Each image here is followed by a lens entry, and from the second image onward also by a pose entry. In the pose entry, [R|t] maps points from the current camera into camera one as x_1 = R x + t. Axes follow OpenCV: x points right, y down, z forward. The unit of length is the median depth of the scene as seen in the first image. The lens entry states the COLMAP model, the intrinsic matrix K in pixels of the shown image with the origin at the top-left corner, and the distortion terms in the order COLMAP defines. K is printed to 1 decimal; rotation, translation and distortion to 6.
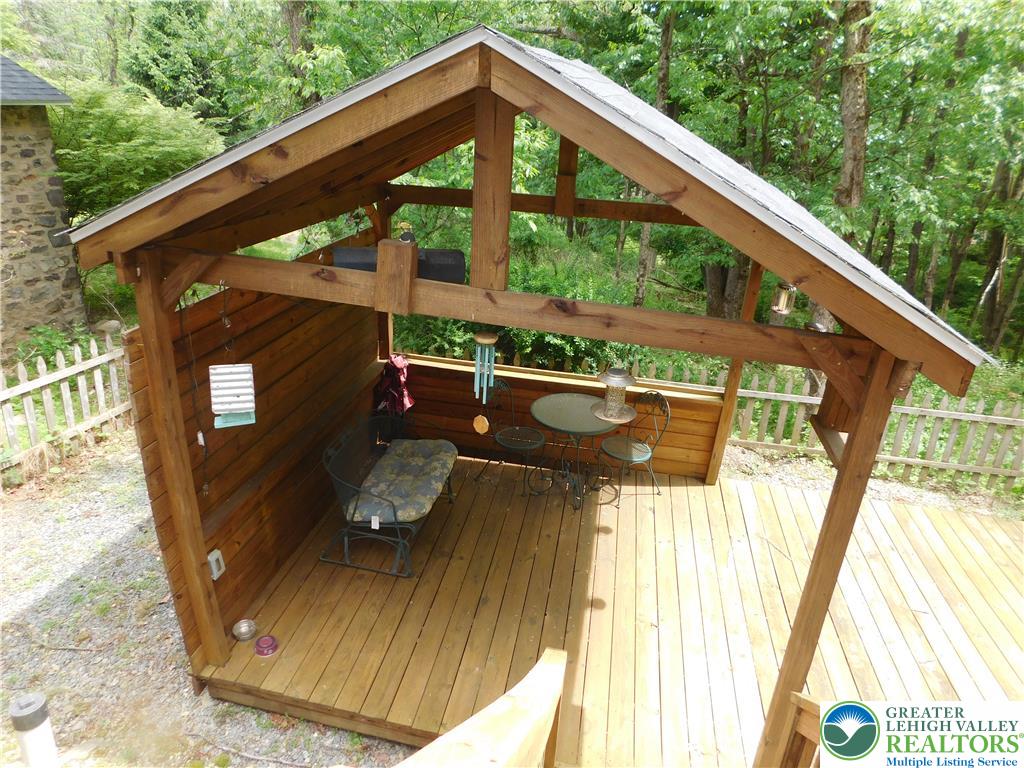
lens RADIAL K [[681.9, 0, 506.9], [0, 681.9, 392.8], [0, 0, 1]] dist [-0.070085, 0.055907]
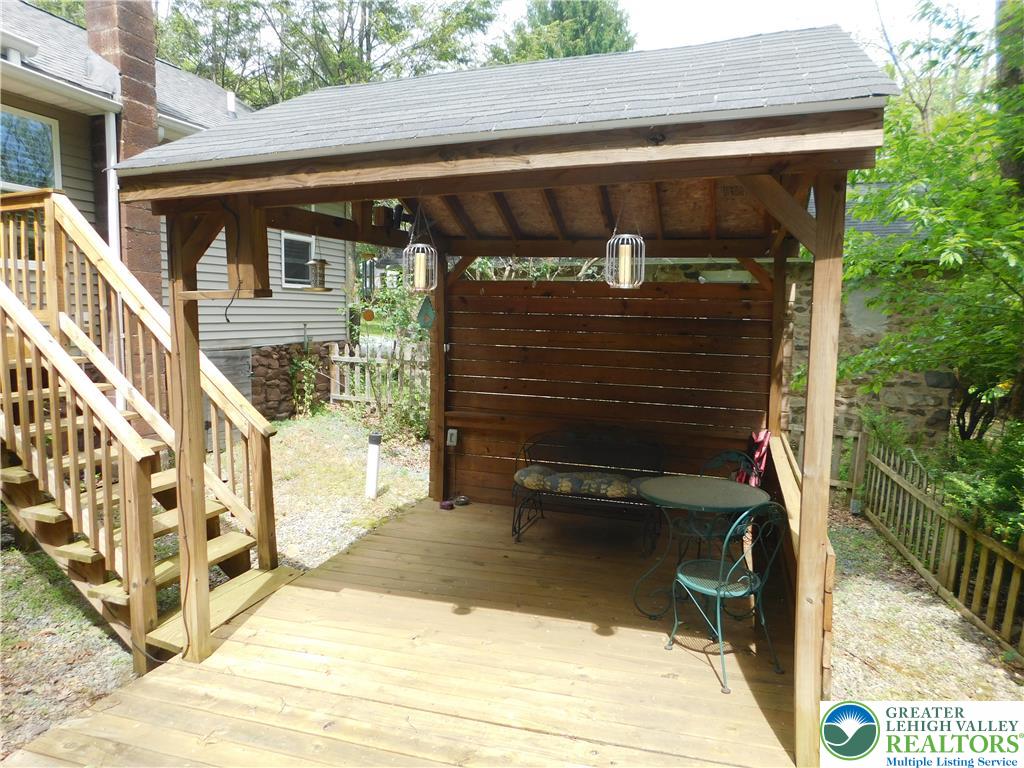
lens RADIAL K [[681.9, 0, 514.0], [0, 681.9, 384.6], [0, 0, 1]] dist [-0.070085, 0.055907]
pose [[-0.096395, 0.054239, -0.993864, 0.794217], [-0.410129, 0.907644, 0.089312, -0.065984], [0.906919, 0.416221, -0.065247, 0.746987]]
